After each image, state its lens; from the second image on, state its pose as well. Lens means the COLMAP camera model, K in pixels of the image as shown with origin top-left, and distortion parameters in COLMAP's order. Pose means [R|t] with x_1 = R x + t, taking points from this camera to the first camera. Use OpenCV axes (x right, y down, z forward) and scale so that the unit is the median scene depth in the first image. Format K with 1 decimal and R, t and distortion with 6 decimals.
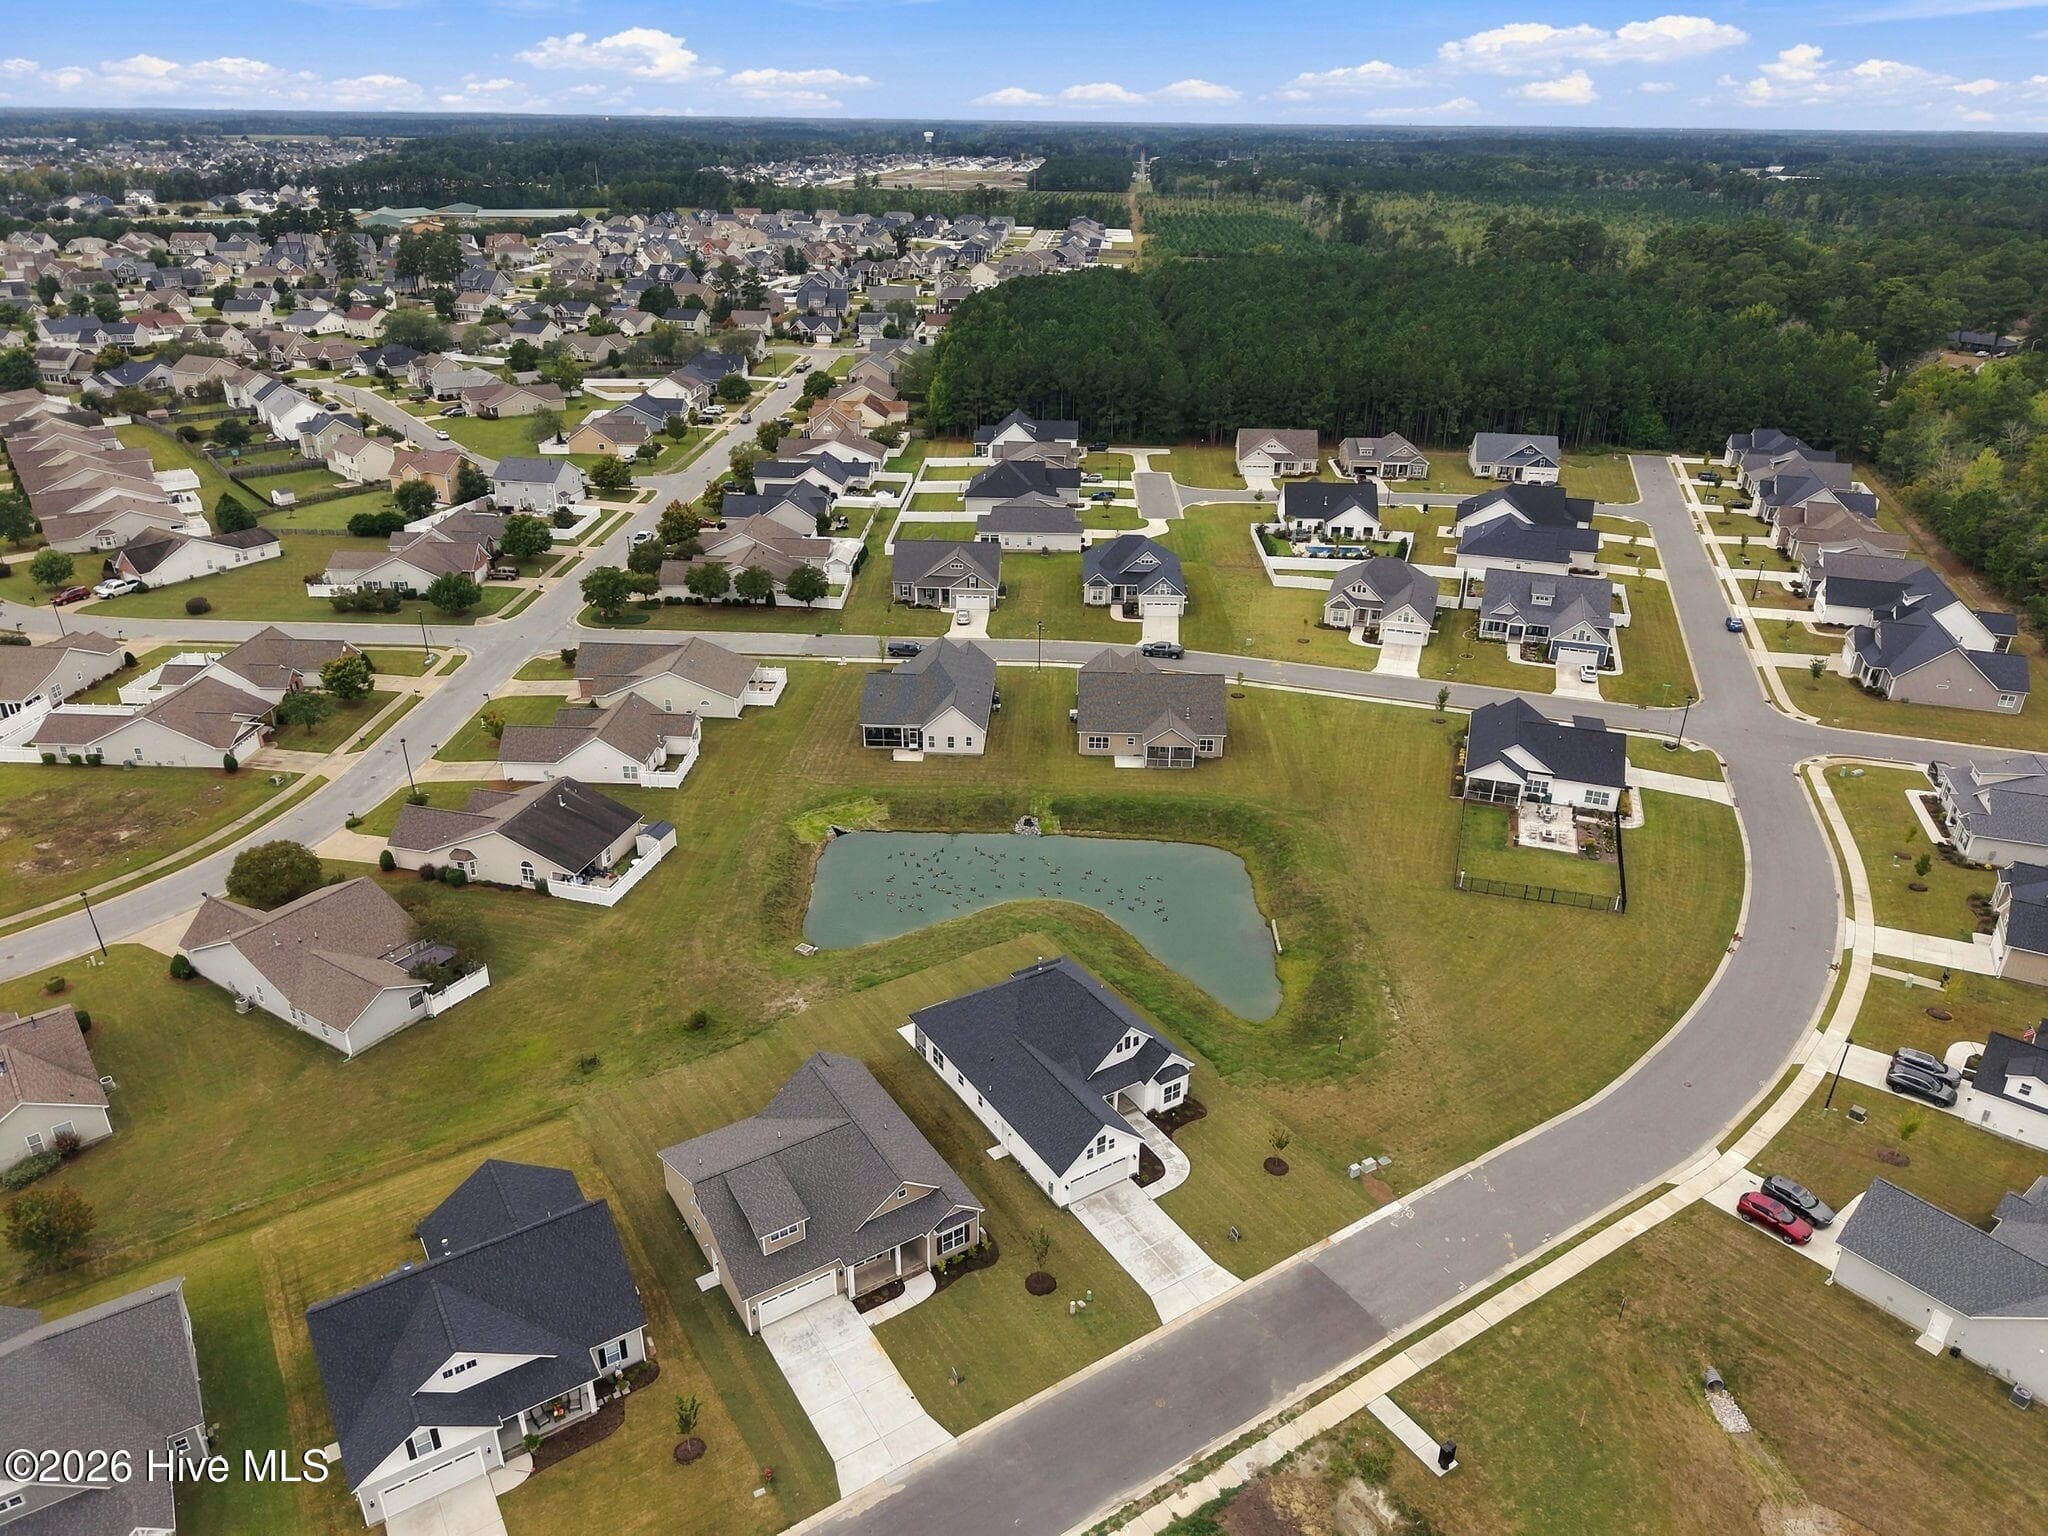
lens RADIAL K [[1372.6, 0, 1008.6], [0, 1372.6, 773.3], [0, 0, 1]] dist [0.007137, -0.005183]
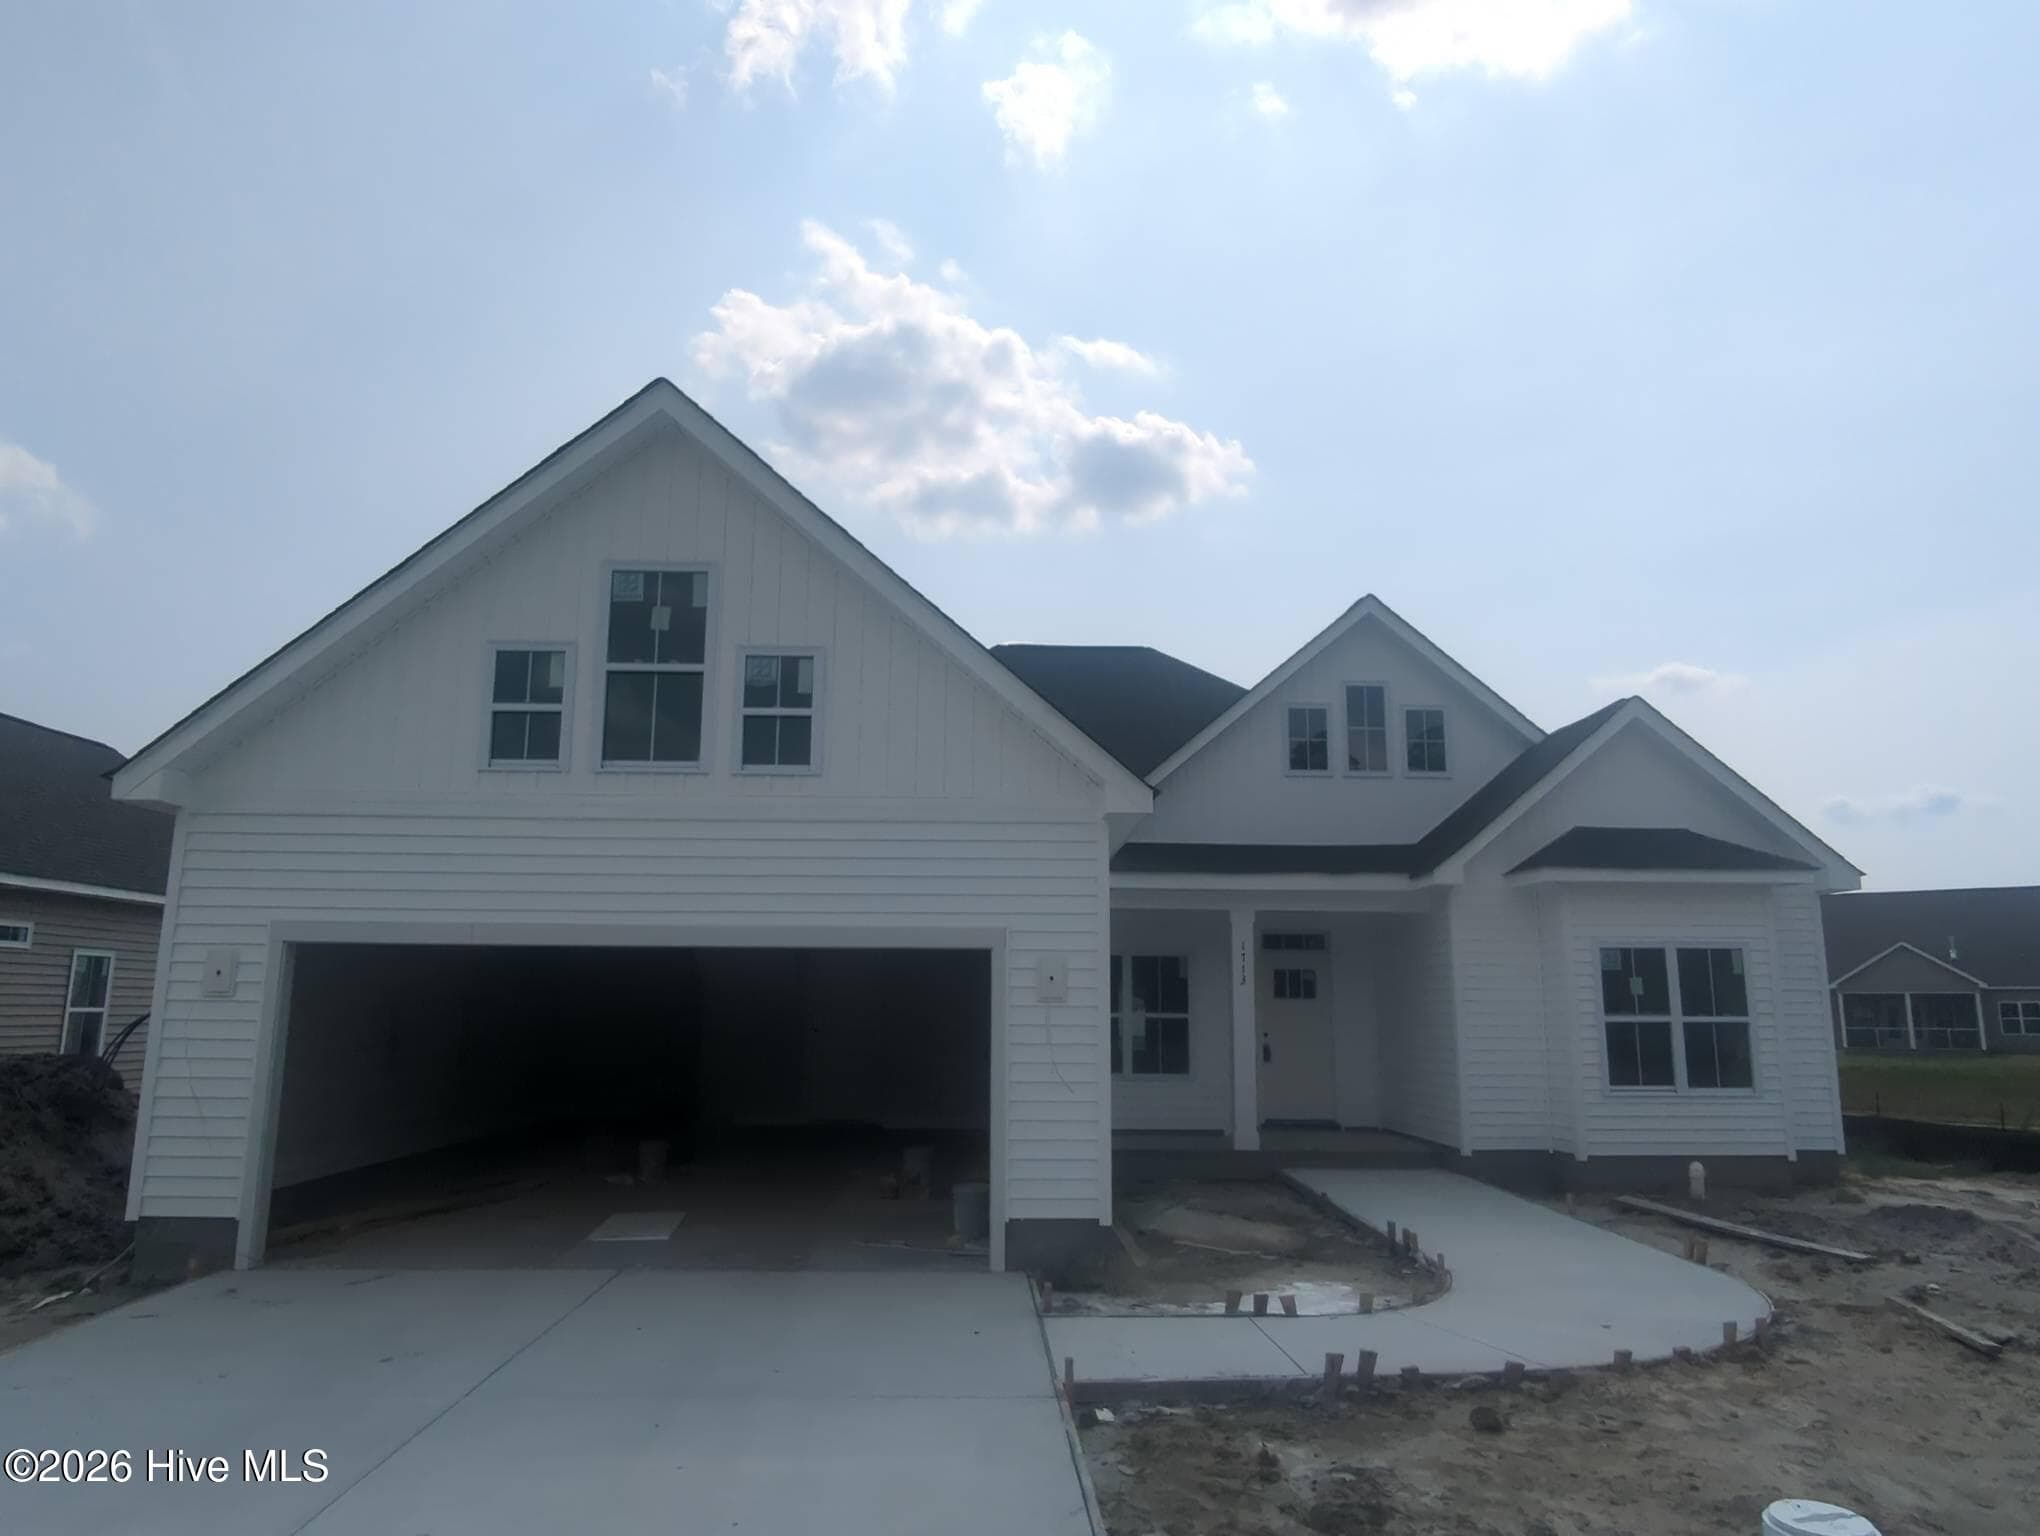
lens RADIAL K [[1290.6, 0, 1006.9], [0, 1290.6, 769.9], [0, 0, 1]] dist [-0.002141, -0.001666]
pose [[0.860223, -0.085379, -0.502719, 0.128840], [-0.232114, 0.812257, -0.535128, 0.297409], [0.454025, 0.577018, 0.678905, 0.865306]]
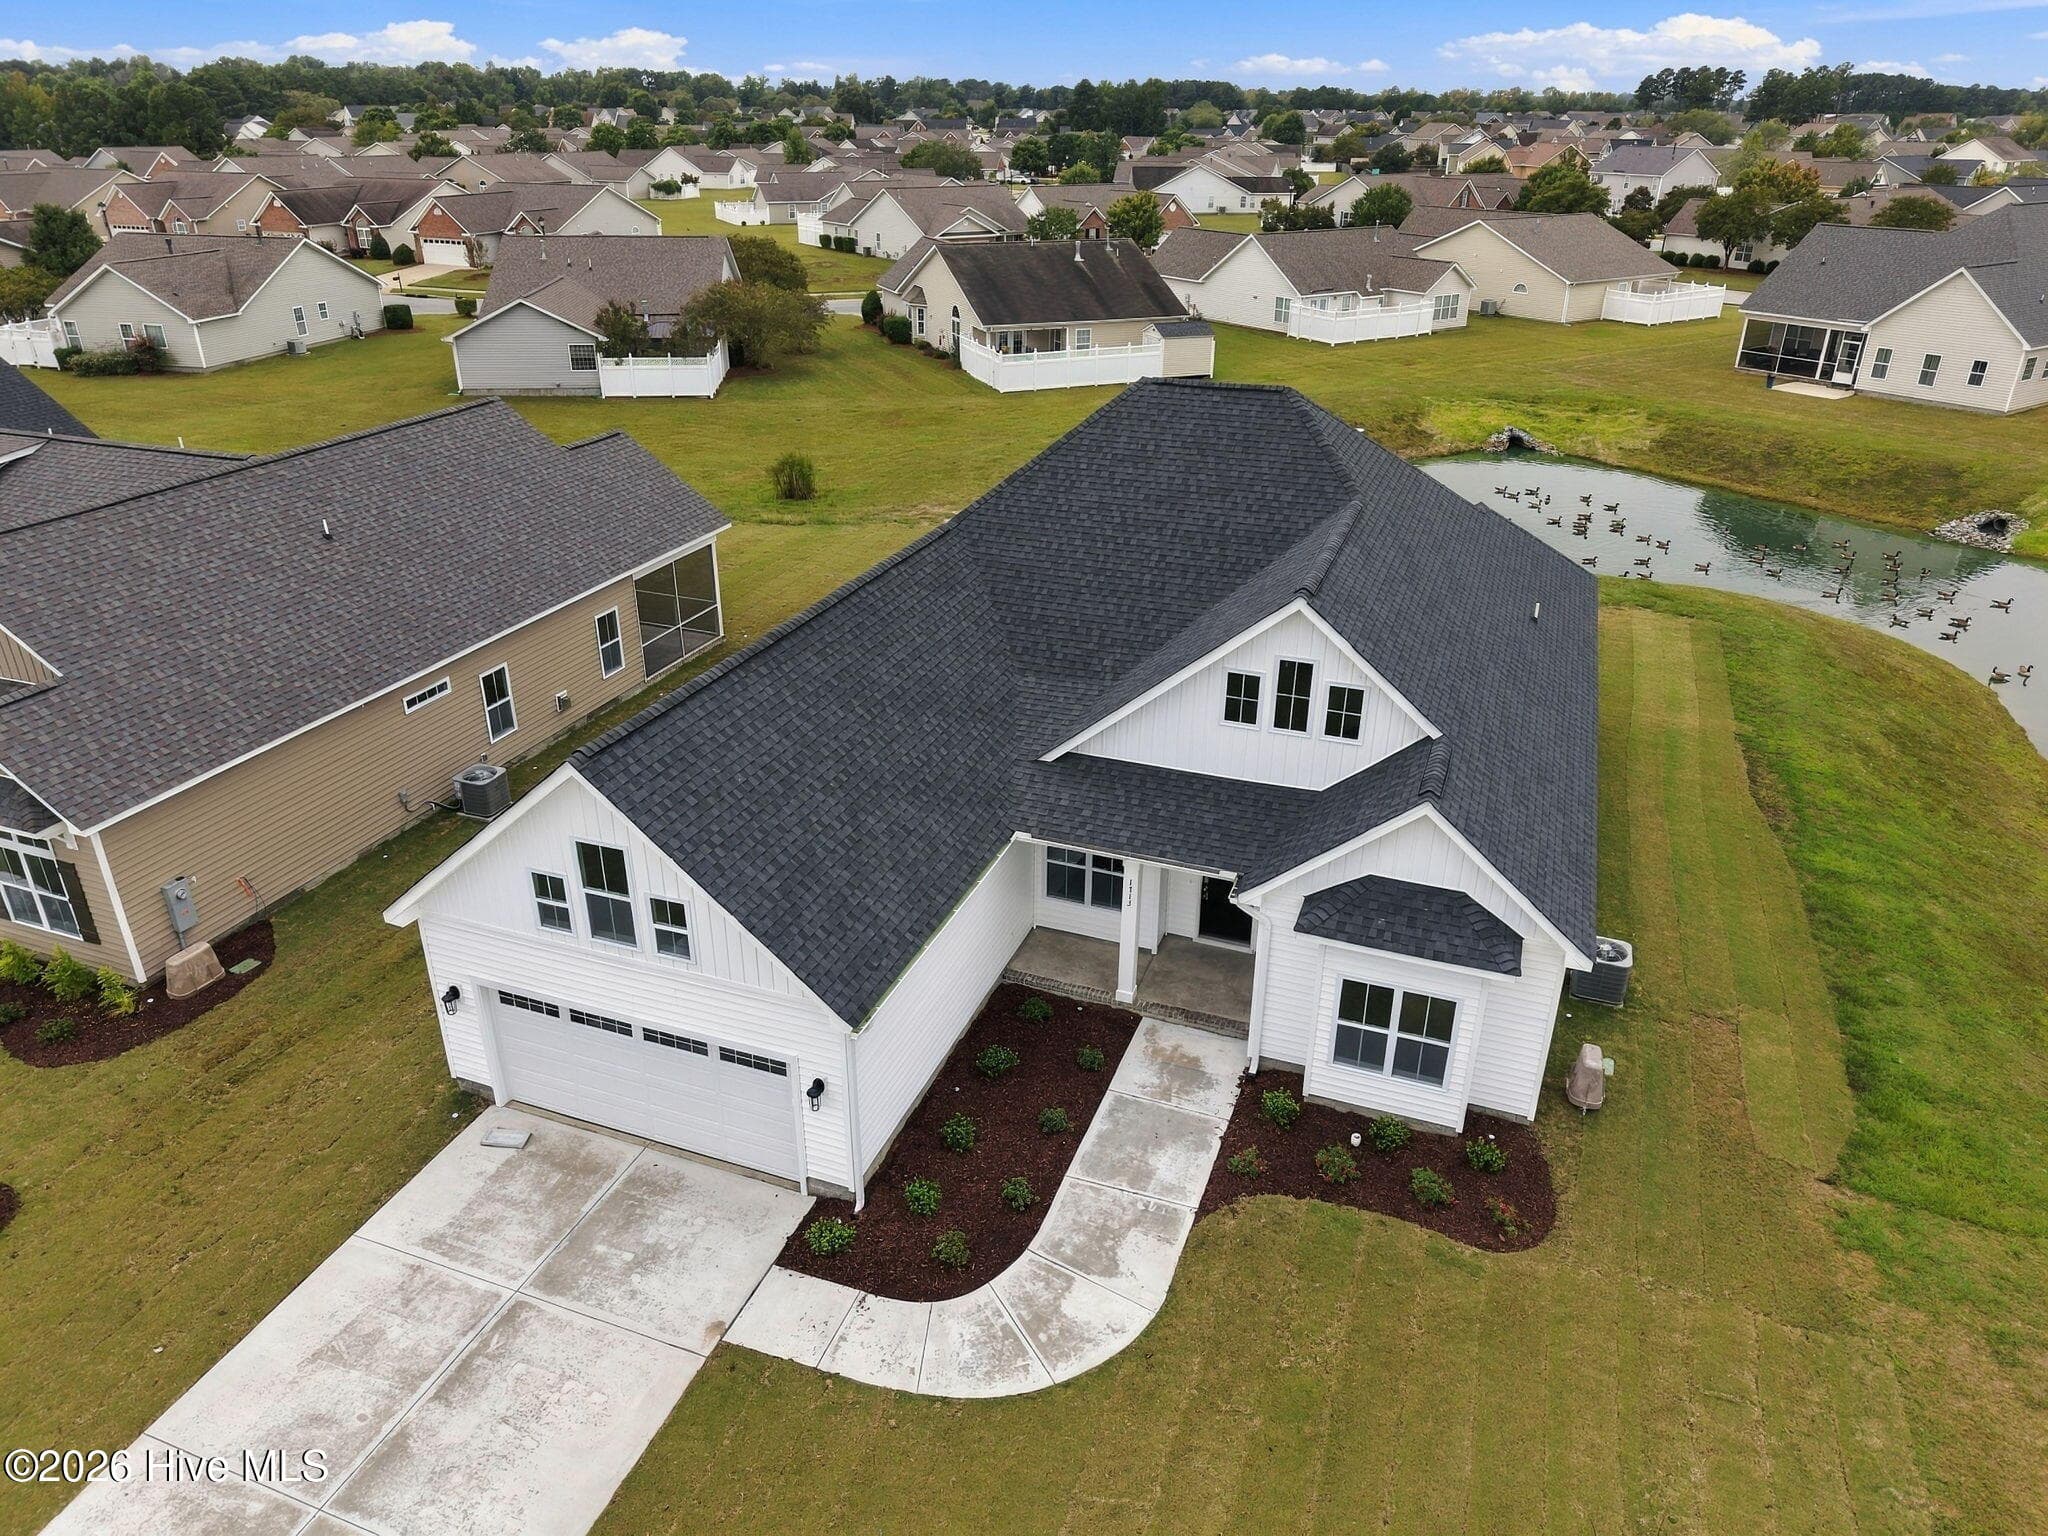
lens RADIAL K [[1375.1, 0, 1005.1], [0, 1375.1, 766.3], [0, 0, 1]] dist [0.016100, -0.003982]
pose [[0.596086, 0.350779, -0.722243, 0.210488], [-0.353458, 0.922312, 0.156231, 0.188099], [0.720936, 0.162156, 0.673763, 0.829275]]
